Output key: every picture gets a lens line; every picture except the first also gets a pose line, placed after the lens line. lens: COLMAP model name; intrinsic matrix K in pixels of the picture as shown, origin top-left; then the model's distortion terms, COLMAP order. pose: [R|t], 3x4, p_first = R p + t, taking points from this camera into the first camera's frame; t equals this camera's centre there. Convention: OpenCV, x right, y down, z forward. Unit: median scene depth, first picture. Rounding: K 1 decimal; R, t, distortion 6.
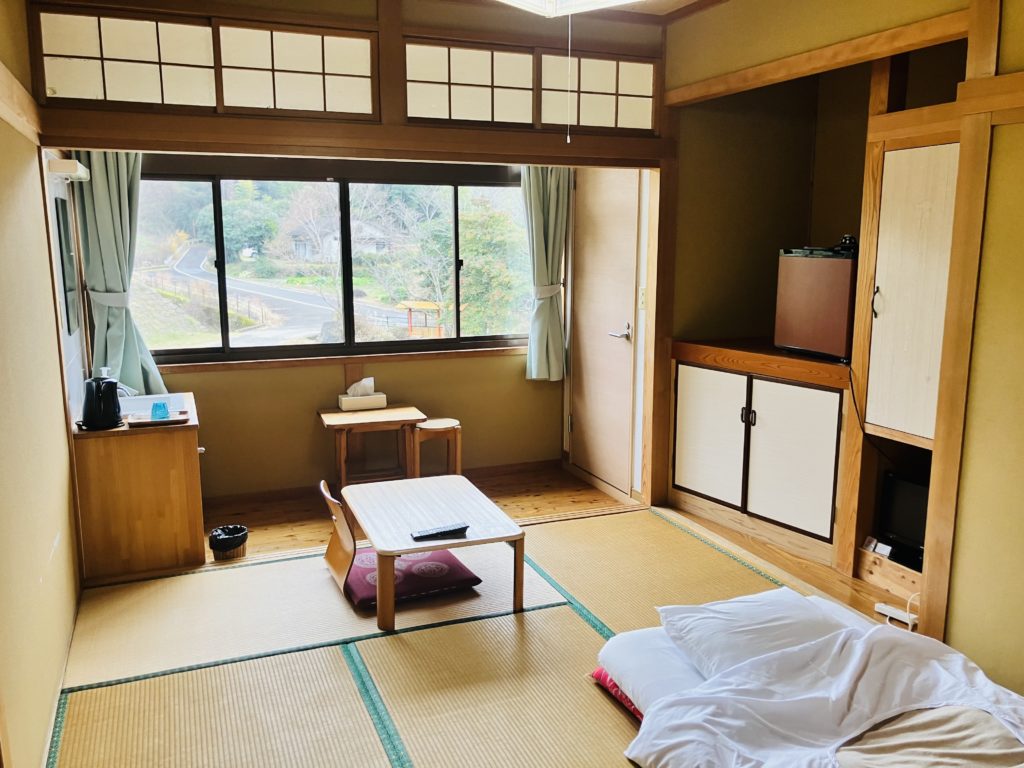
lens RADIAL K [[843.9, 0, 516.8], [0, 843.9, 384.3], [0, 0, 1]] dist [0.009609, 0.004449]
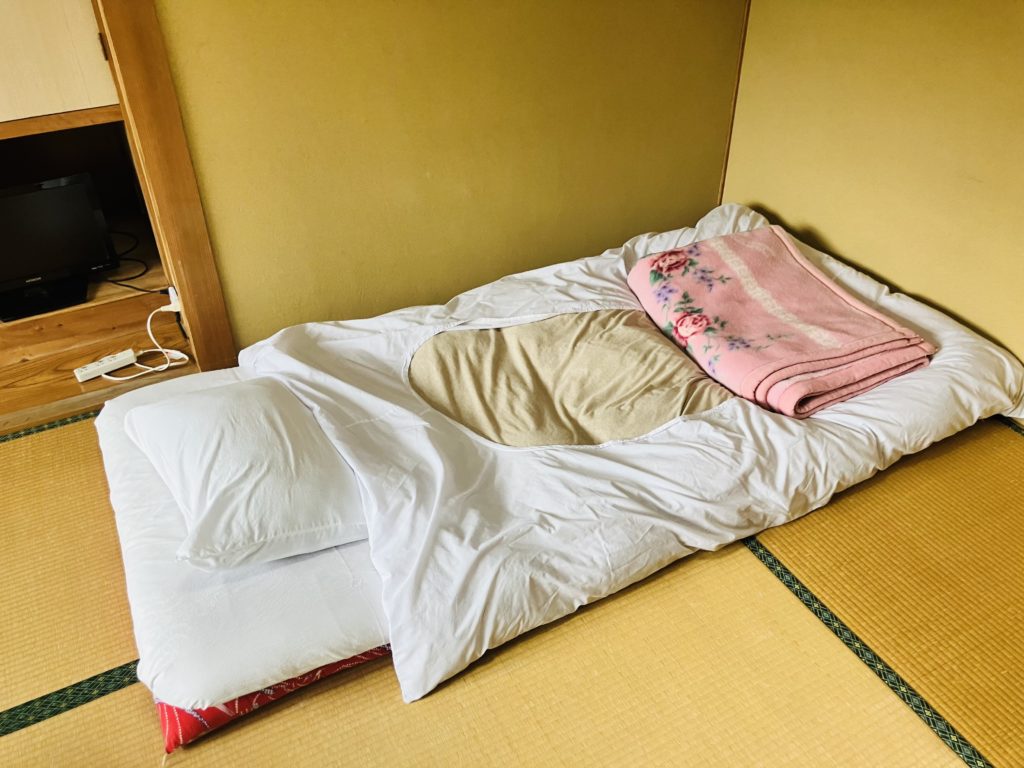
lens RADIAL K [[843.9, 0, 516.8], [0, 843.9, 384.3], [0, 0, 1]] dist [0.009609, 0.004449]
pose [[-0.105854, -0.580290, 0.807501, -0.168623], [0.181572, 0.787132, 0.589454, -0.075763], [-0.977664, 0.209016, 0.022043, 0.557870]]
